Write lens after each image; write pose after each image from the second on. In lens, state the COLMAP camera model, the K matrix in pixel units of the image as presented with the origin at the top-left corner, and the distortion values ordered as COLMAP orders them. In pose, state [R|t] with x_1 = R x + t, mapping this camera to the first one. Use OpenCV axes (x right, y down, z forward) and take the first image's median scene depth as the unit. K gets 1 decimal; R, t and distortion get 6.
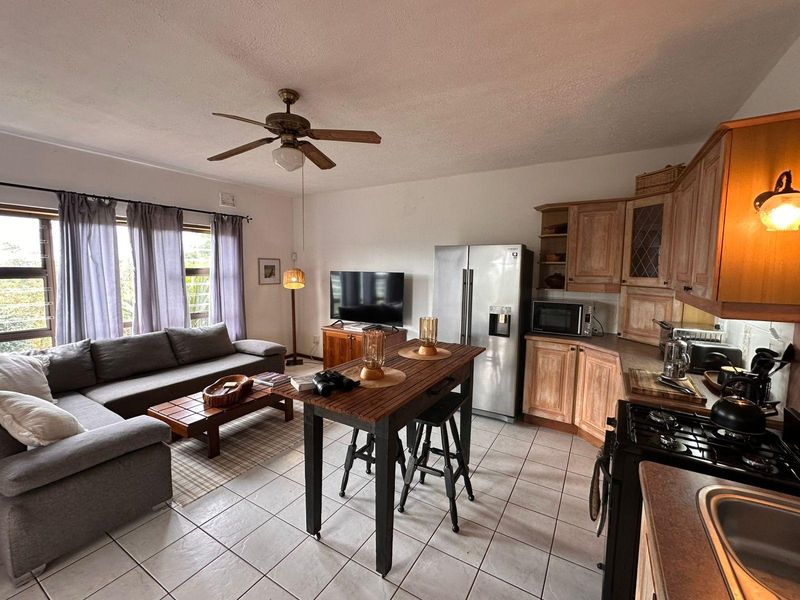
lens RADIAL K [[343.2, 0, 398.6], [0, 343.2, 303.8], [0, 0, 1]] dist [-0.001486, -0.000518]
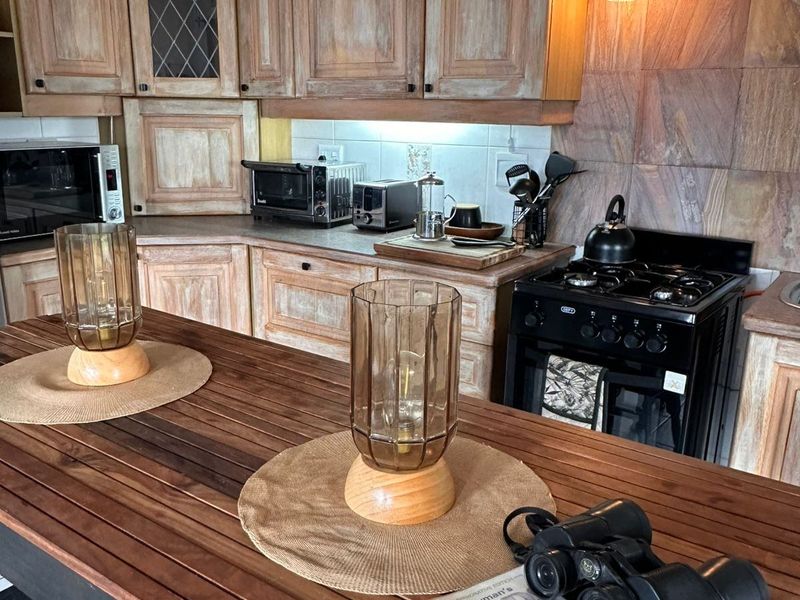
lens RADIAL K [[721.6, 0, 400.0], [0, 721.6, 300.0], [0, 0, 1]] dist [0.003281, -0.005712]
pose [[0.079408, -0.271410, 0.959182, -0.304419], [0.095046, 0.959899, 0.263744, -0.015964], [-0.992301, 0.070223, 0.102020, 0.600743]]
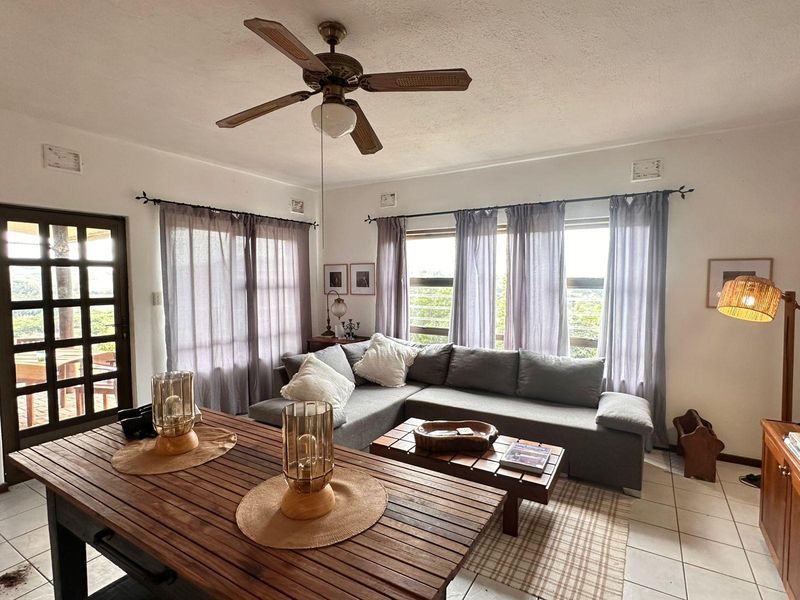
lens RADIAL K [[417.8, 0, 399.4], [0, 417.8, 301.9], [0, 0, 1]] dist [0.000395, 0.000140]
pose [[-0.011751, 0.049696, -0.998695, 0.432684], [-0.103997, 0.993287, 0.050650, -0.081325], [0.994508, 0.104456, -0.006504, 0.879387]]
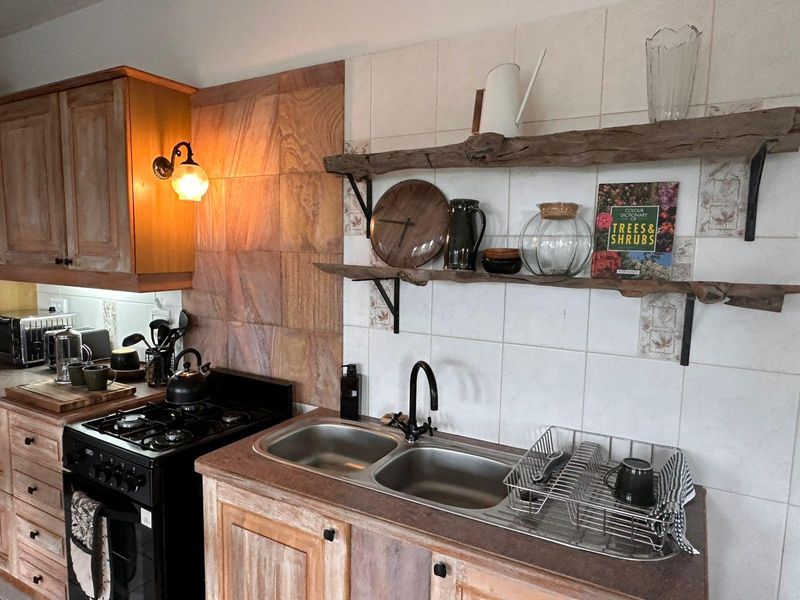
lens RADIAL K [[525.4, 0, 400.2], [0, 525.4, 307.6], [0, 0, 1]] dist [-0.000523, 0.000734]
pose [[-0.023814, -0.125816, 0.991768, -0.219812], [0.087592, 0.987971, 0.127438, -0.017453], [-0.995872, 0.089906, -0.012507, 0.181762]]
